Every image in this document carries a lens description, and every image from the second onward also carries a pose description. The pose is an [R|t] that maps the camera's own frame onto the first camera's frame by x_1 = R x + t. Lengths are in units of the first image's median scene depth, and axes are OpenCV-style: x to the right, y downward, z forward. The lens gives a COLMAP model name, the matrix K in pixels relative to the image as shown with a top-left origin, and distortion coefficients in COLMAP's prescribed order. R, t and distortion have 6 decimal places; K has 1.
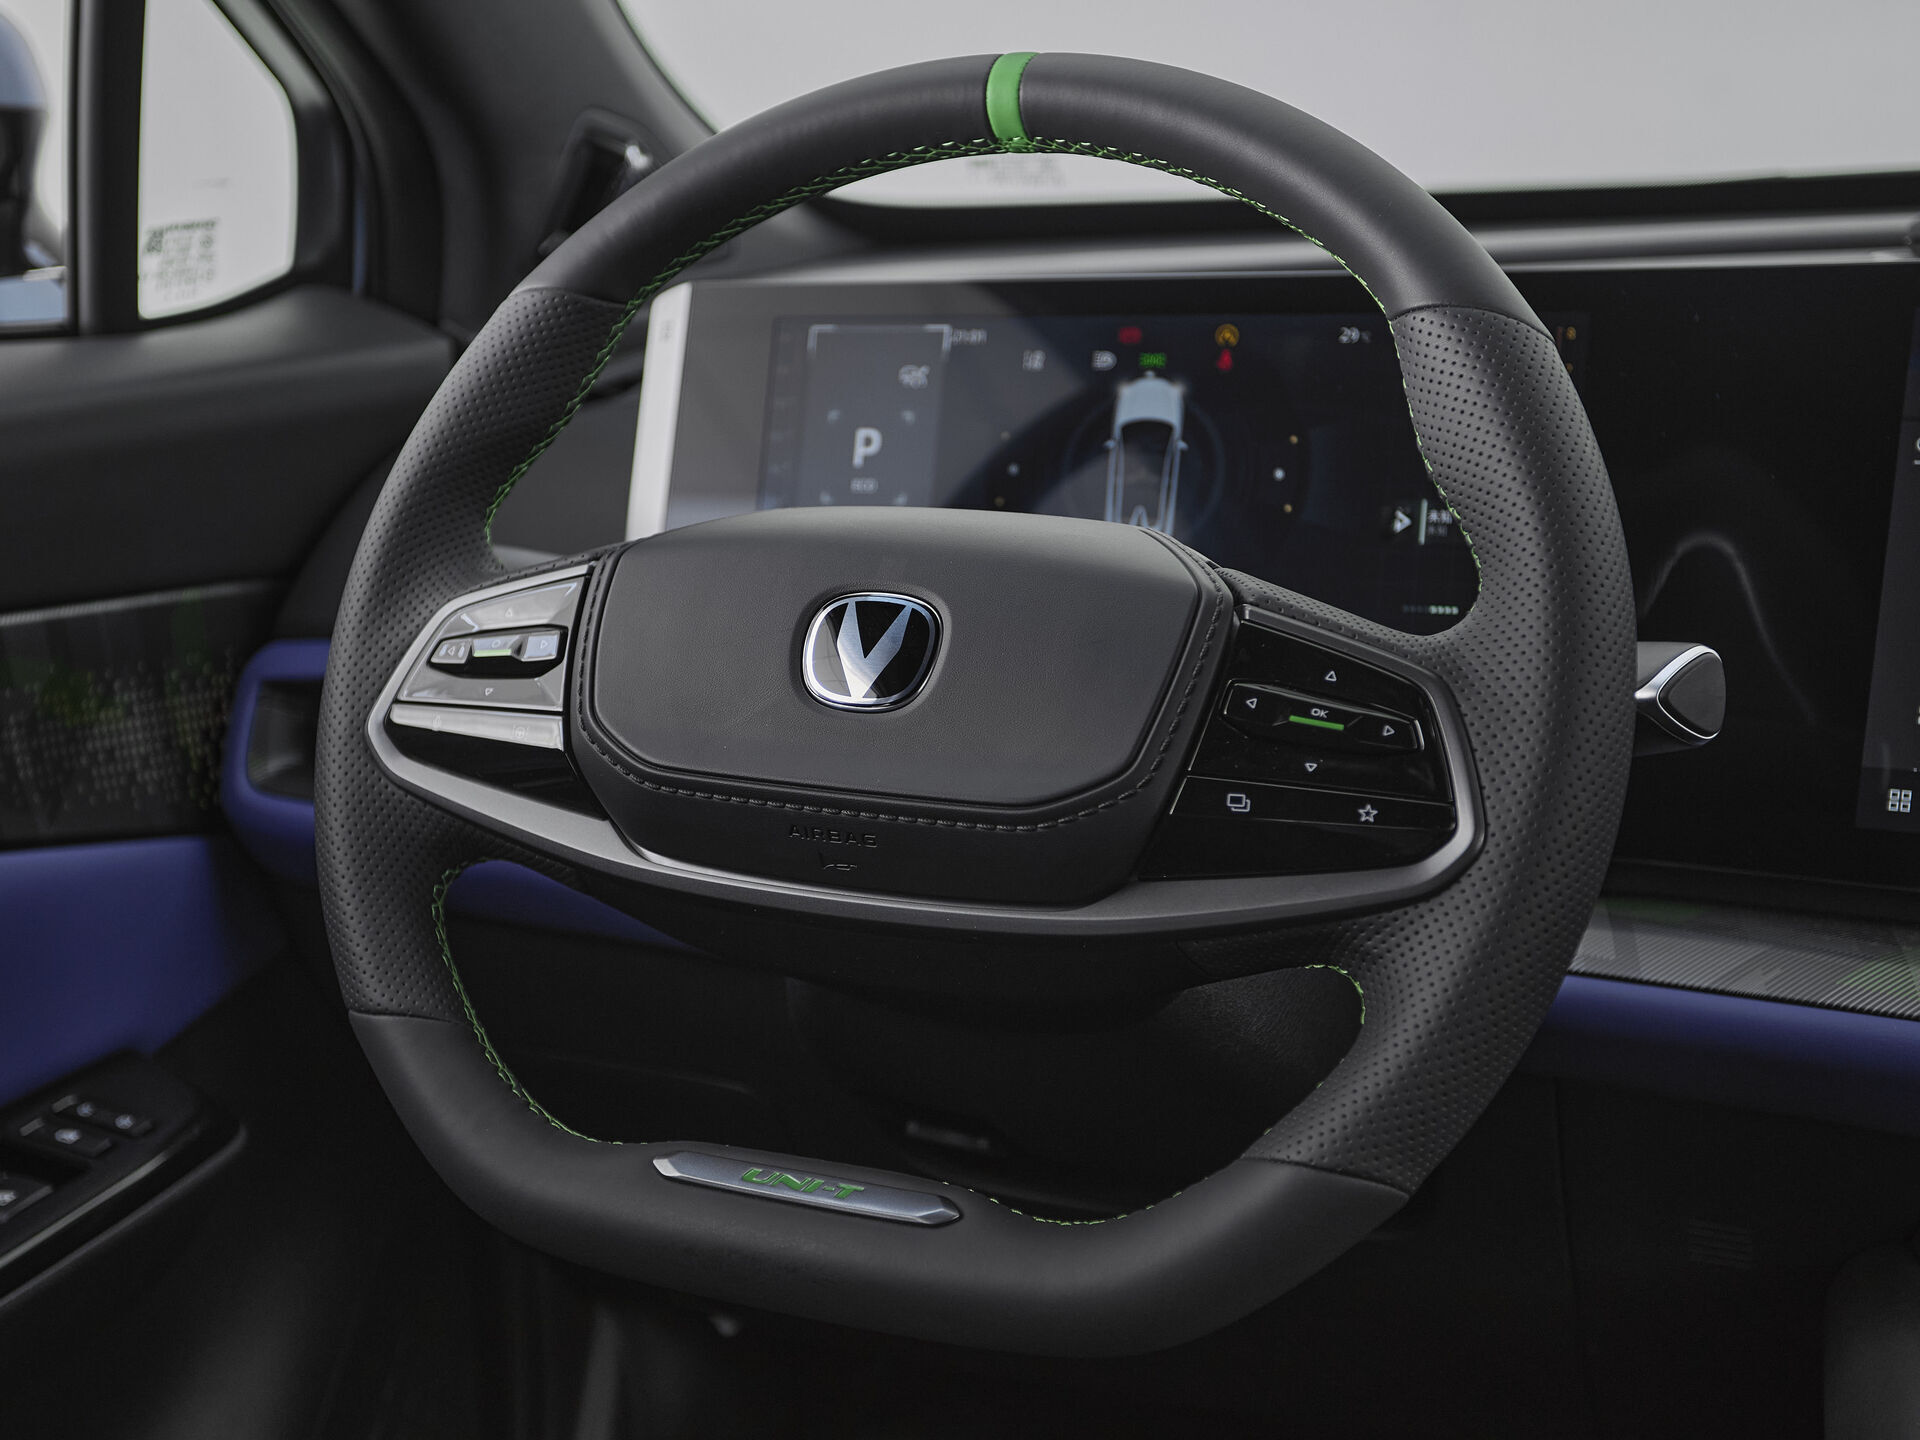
lens RADIAL K [[2644.2, 0, 825.4], [0, 2644.2, 718.4], [0, 0, 1]] dist [0.022779, -0.004529]
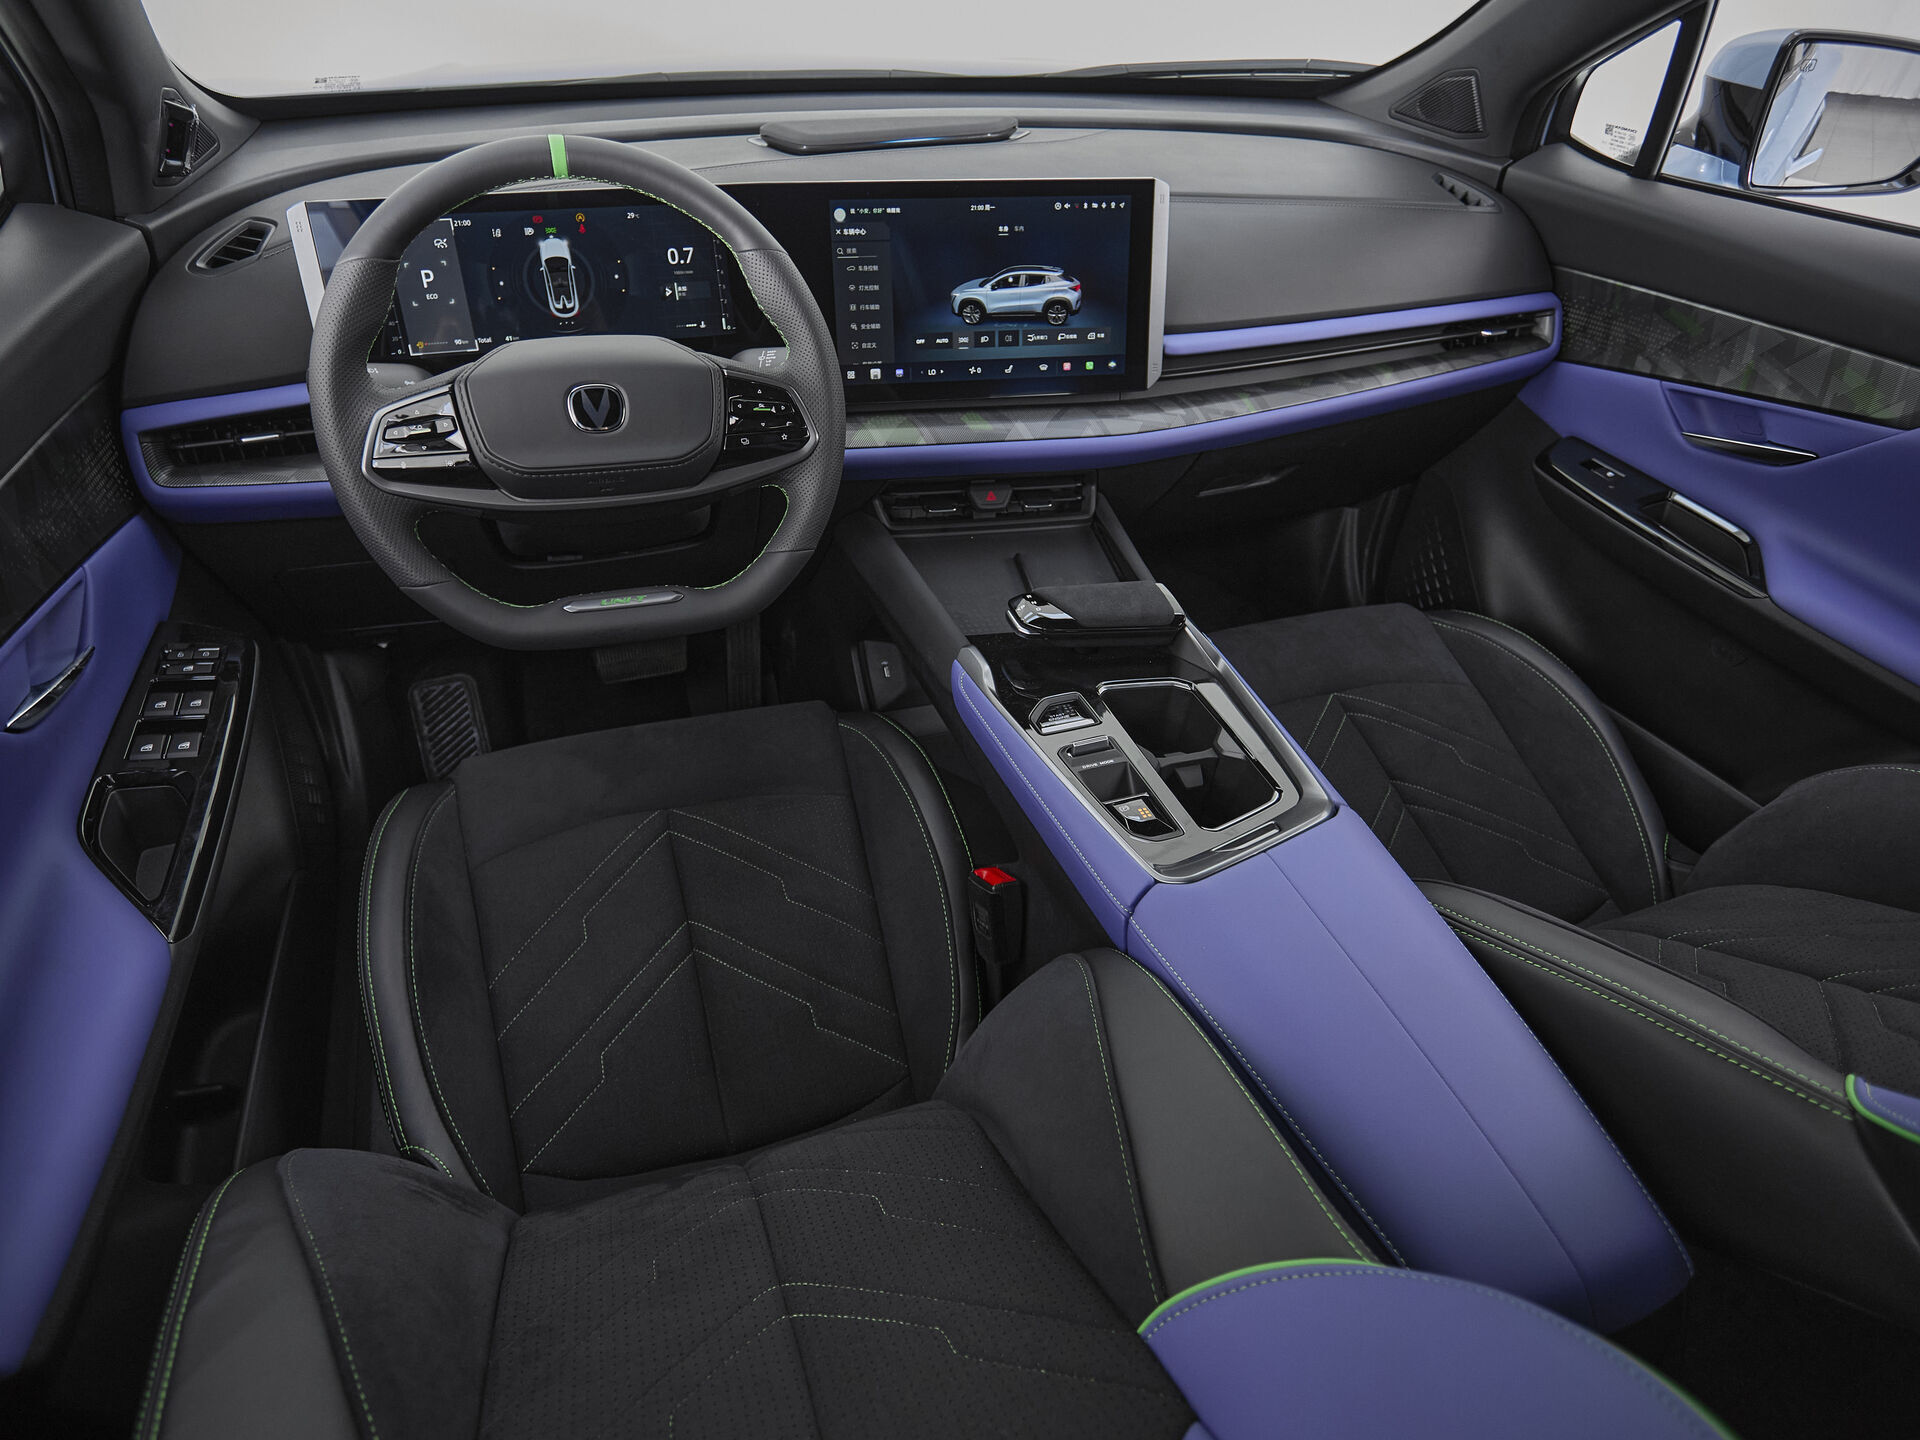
lens RADIAL K [[1118.7, 0, 961.4], [0, 1118.7, 756.3], [0, 0, 1]] dist [-0.000293, 0.000849]
pose [[0.720652, -0.387696, 0.574763, -0.487128], [0.082336, 0.871021, 0.484296, -0.227912], [-0.688390, -0.301686, 0.659625, -0.118858]]
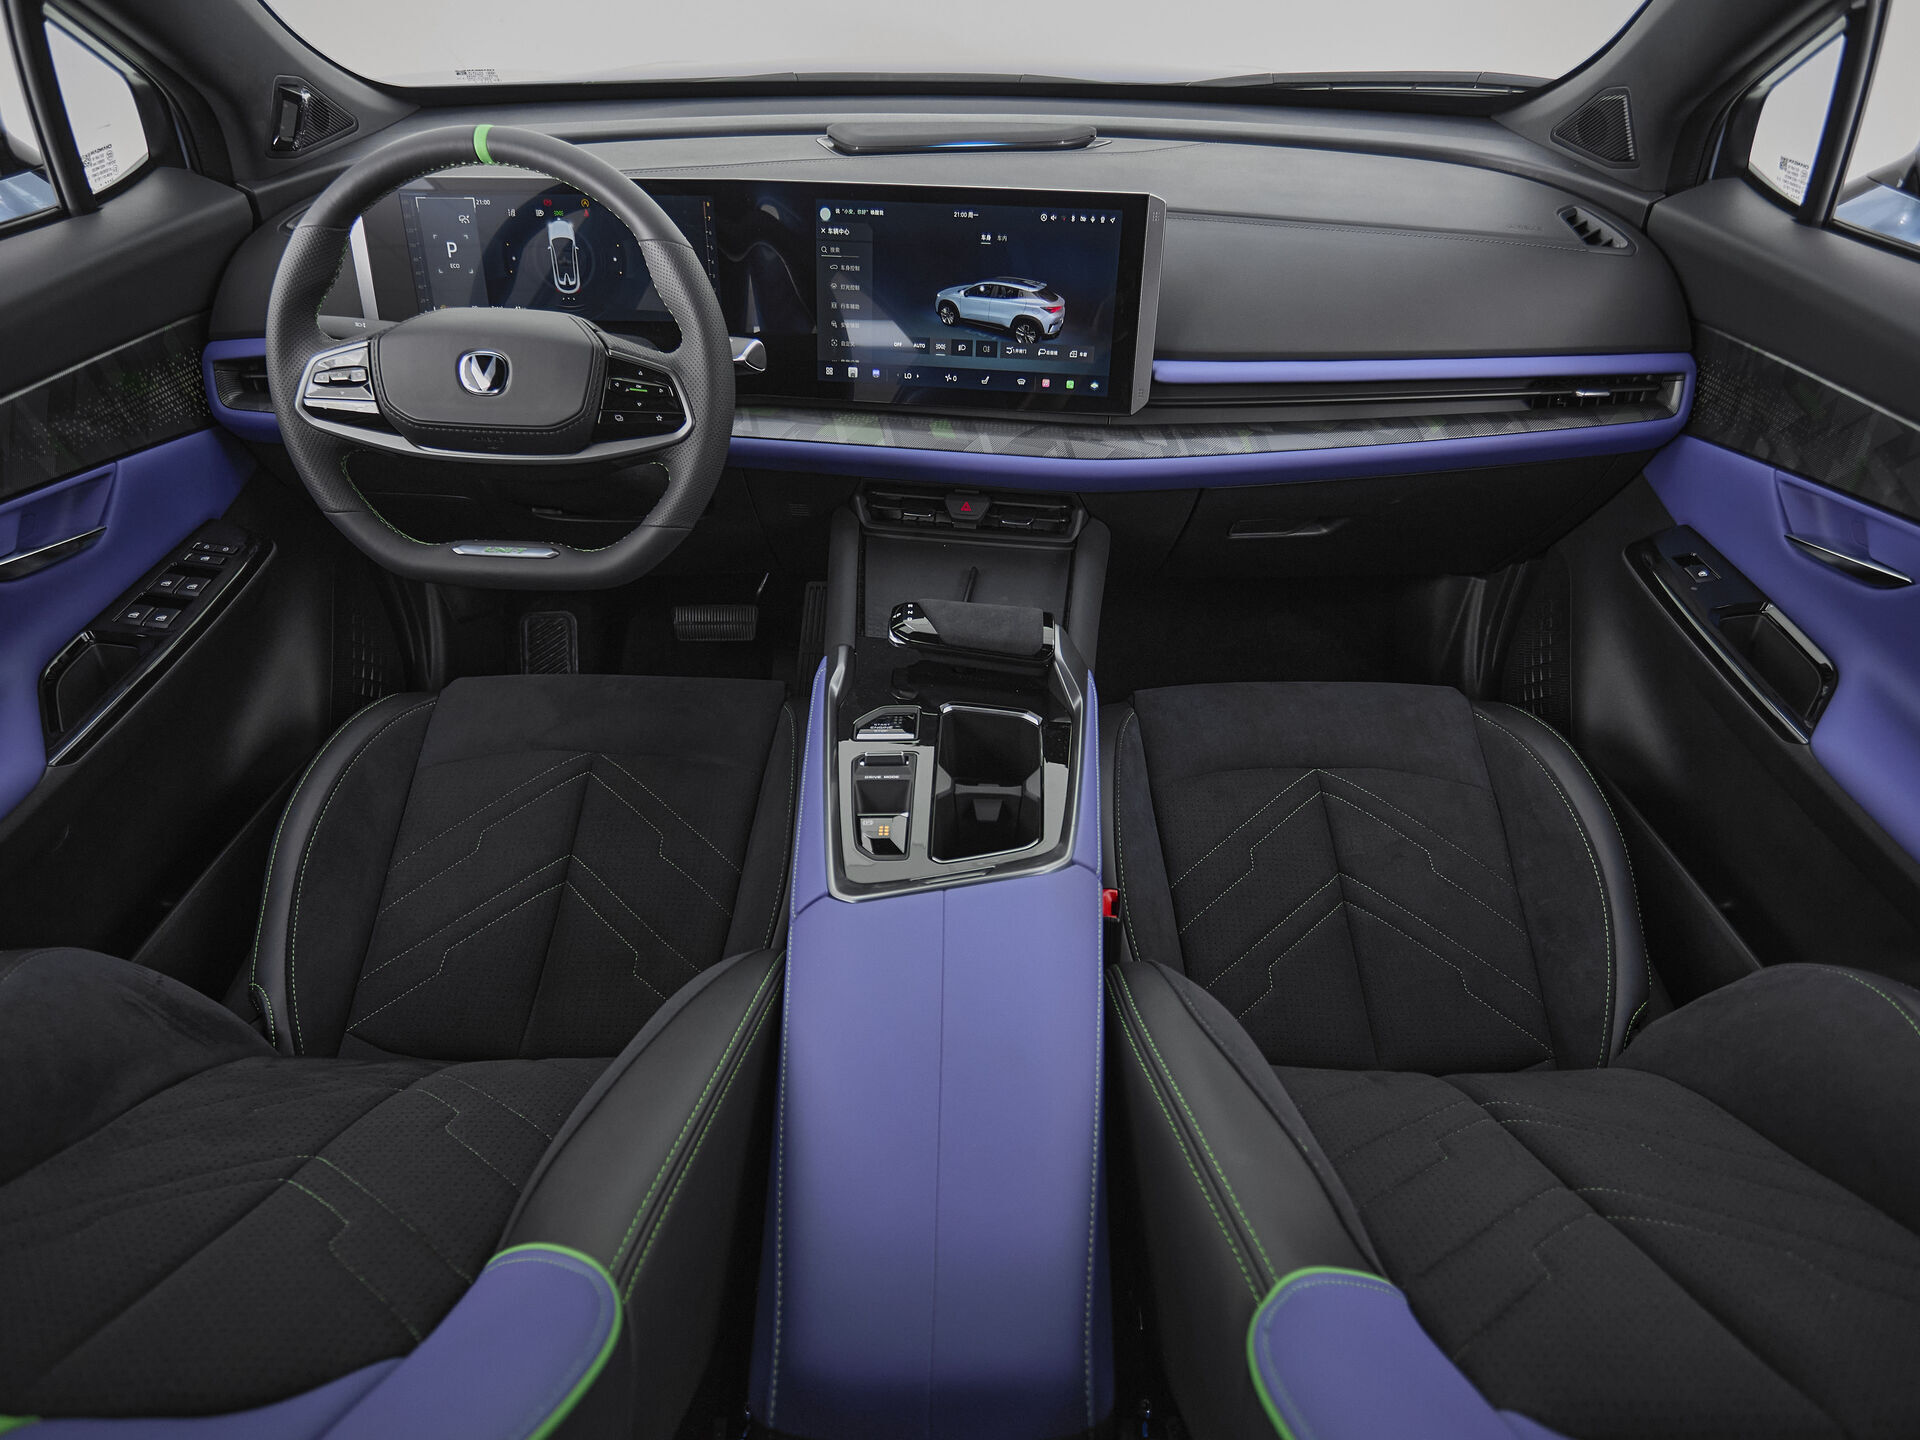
lens RADIAL K [[1128.3, 0, 994.3], [0, 1128.3, 780.5], [0, 0, 1]] dist [0.004152, -0.002946]
pose [[0.908066, -0.235066, 0.346641, -0.010636], [0.046880, 0.879492, 0.473599, -0.189810], [-0.416195, -0.413808, 0.809657, -0.452719]]
